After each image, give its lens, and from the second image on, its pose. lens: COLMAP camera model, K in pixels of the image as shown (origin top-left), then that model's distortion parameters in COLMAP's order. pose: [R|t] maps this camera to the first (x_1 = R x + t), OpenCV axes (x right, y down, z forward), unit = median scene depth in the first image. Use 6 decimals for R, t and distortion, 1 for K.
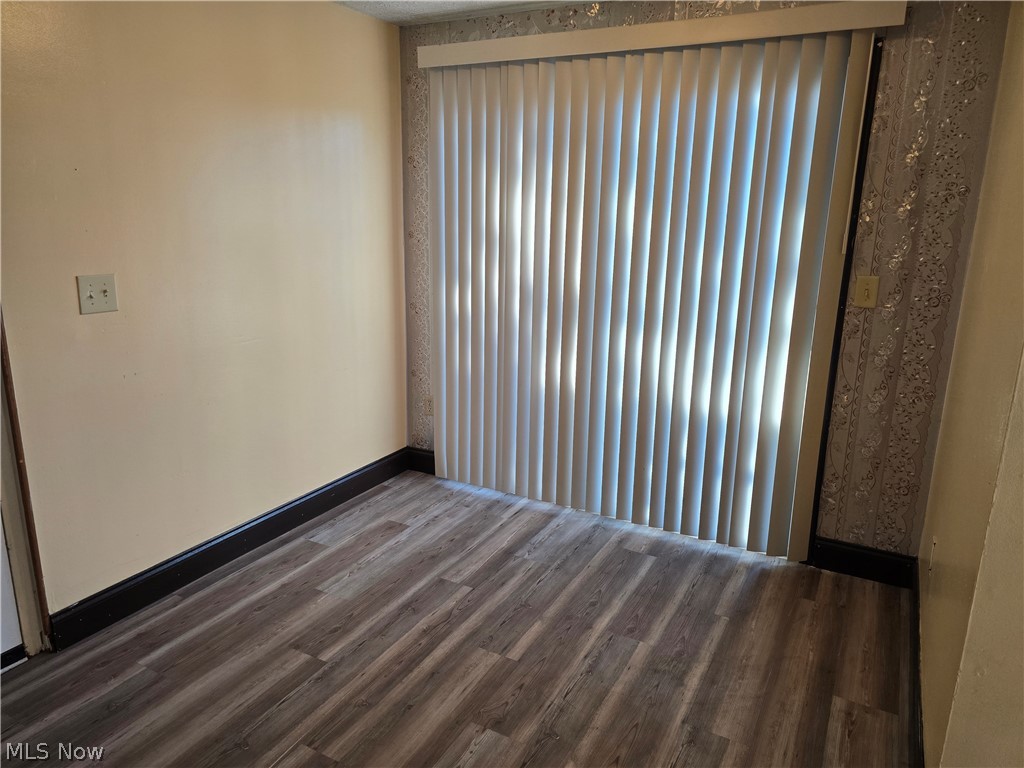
lens RADIAL K [[681.6, 0, 513.3], [0, 681.6, 372.1], [0, 0, 1]] dist [0.066087, -0.062341]
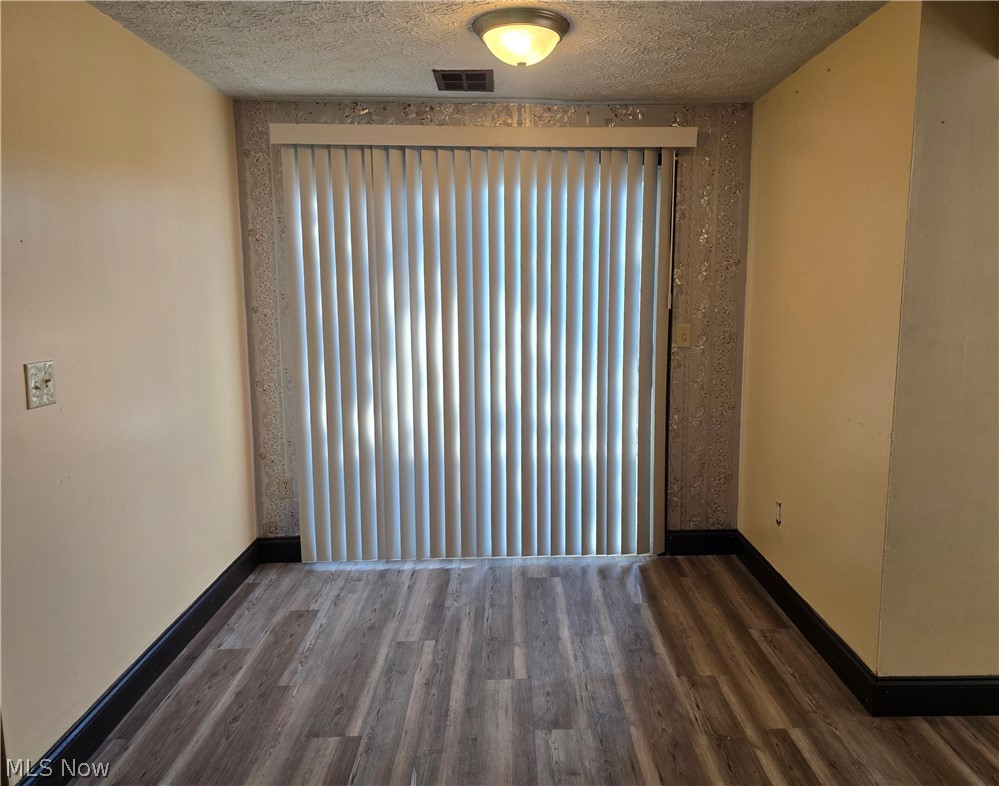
lens RADIAL K [[719.0, 0, 517.1], [0, 719.0, 388.6], [0, 0, 1]] dist [0.065125, -0.061691]
pose [[0.865718, -0.090786, 0.492230, -0.441523], [0.136501, 0.988960, -0.057672, 0.020106], [-0.481560, 0.117117, 0.868553, -0.046657]]
